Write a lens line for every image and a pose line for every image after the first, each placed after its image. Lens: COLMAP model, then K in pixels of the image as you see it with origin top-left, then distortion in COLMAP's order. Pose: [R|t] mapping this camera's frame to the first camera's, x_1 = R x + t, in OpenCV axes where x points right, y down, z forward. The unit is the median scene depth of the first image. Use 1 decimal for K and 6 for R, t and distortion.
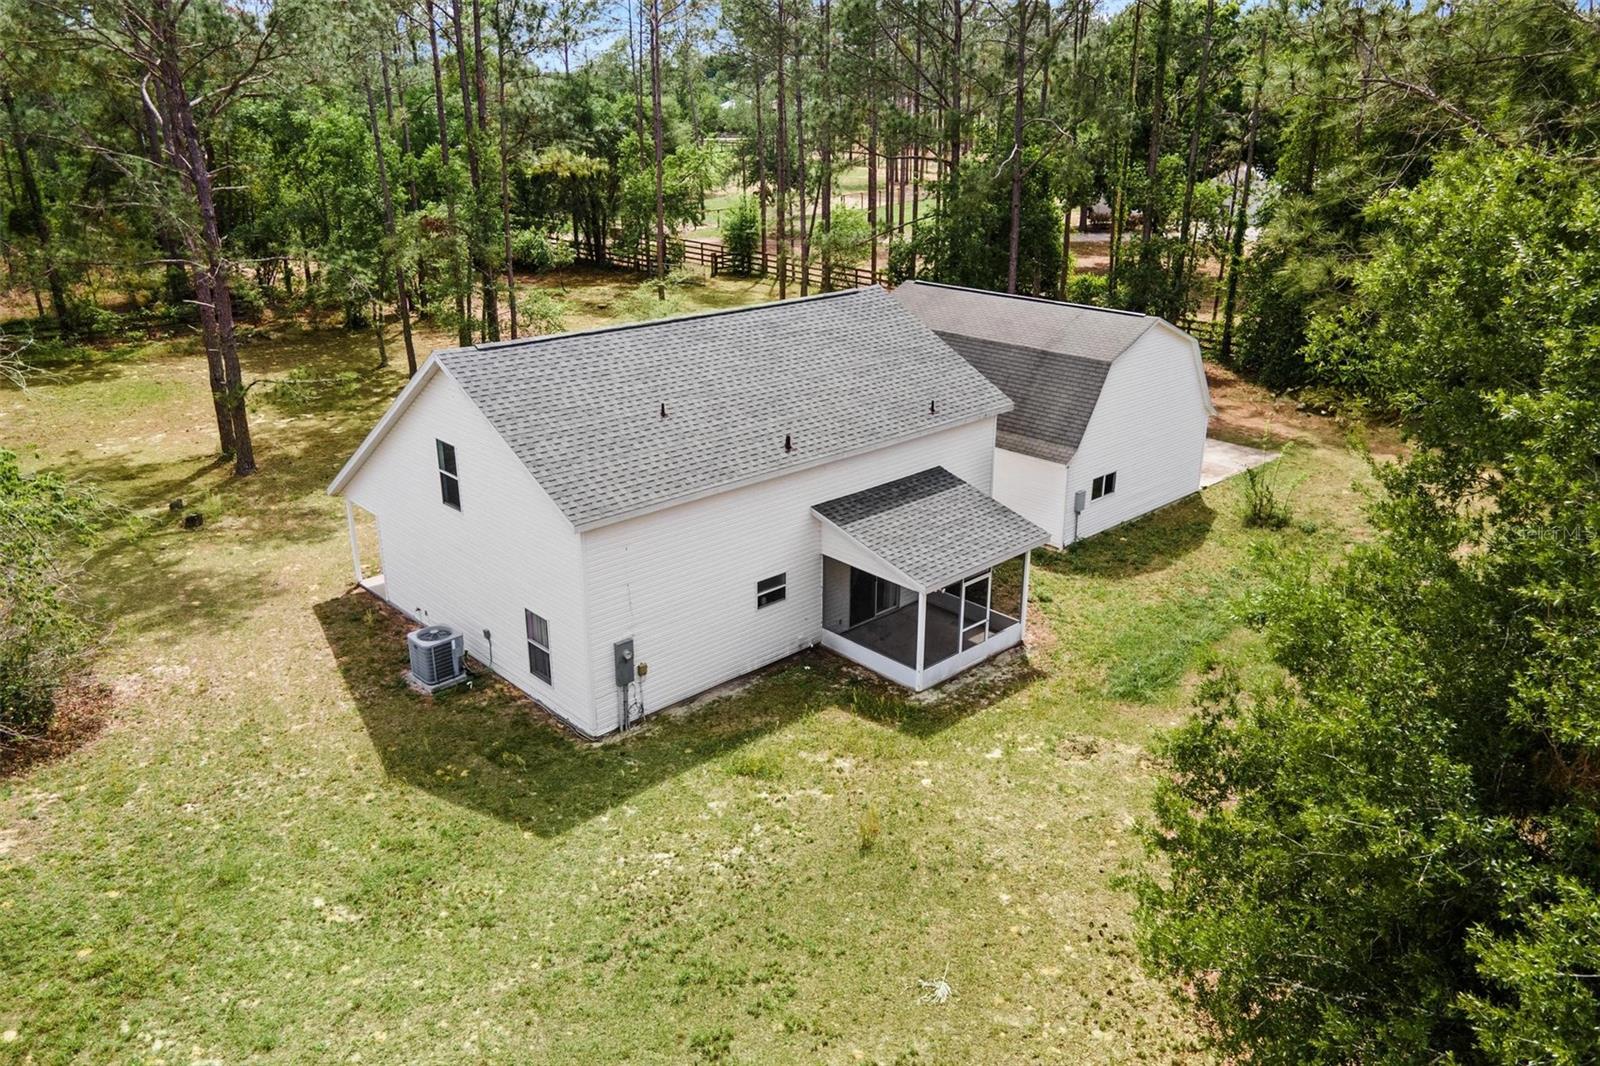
lens RADIAL K [[1155.4, 0, 794.8], [0, 1155.4, 503.9], [0, 0, 1]] dist [-0.023556, 0.120984]
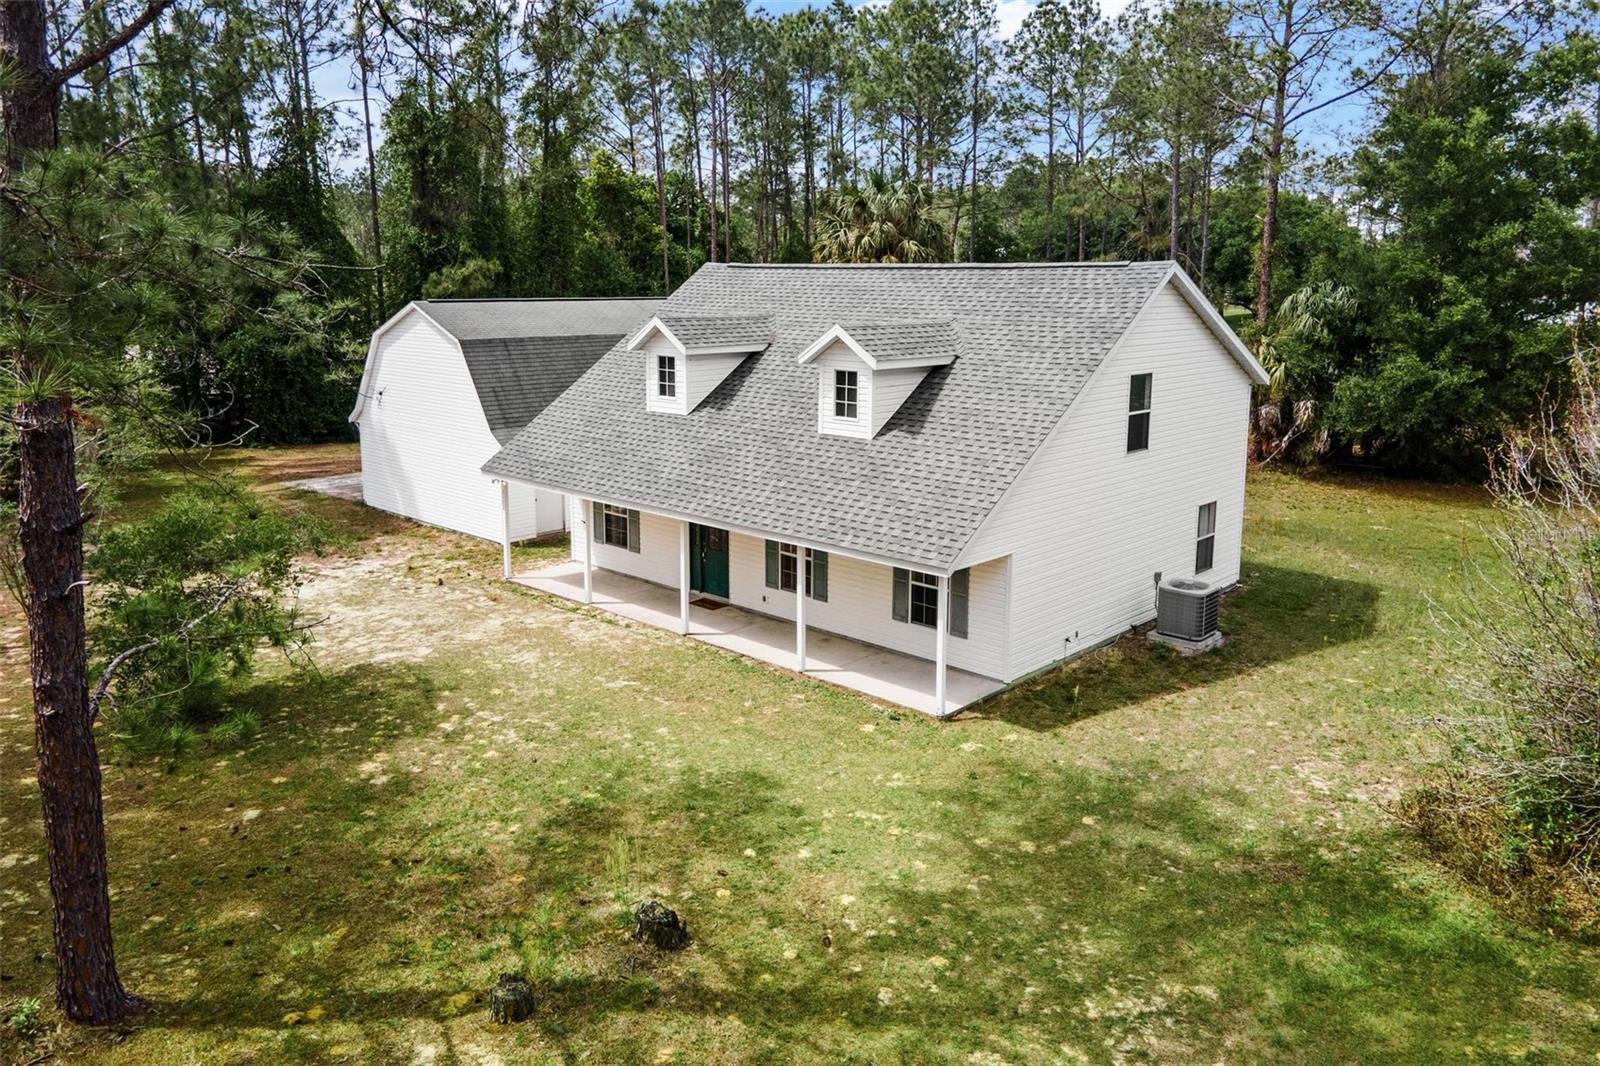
lens RADIAL K [[1169.9, 0, 800.0], [0, 1169.9, 477.5], [0, 0, 1]] dist [-0.001640, 0.077032]
pose [[-0.062216, -0.163111, 0.984644, -0.976900], [0.328531, 0.928229, 0.174524, -0.181937], [-0.942442, 0.334344, -0.004163, 1.051551]]
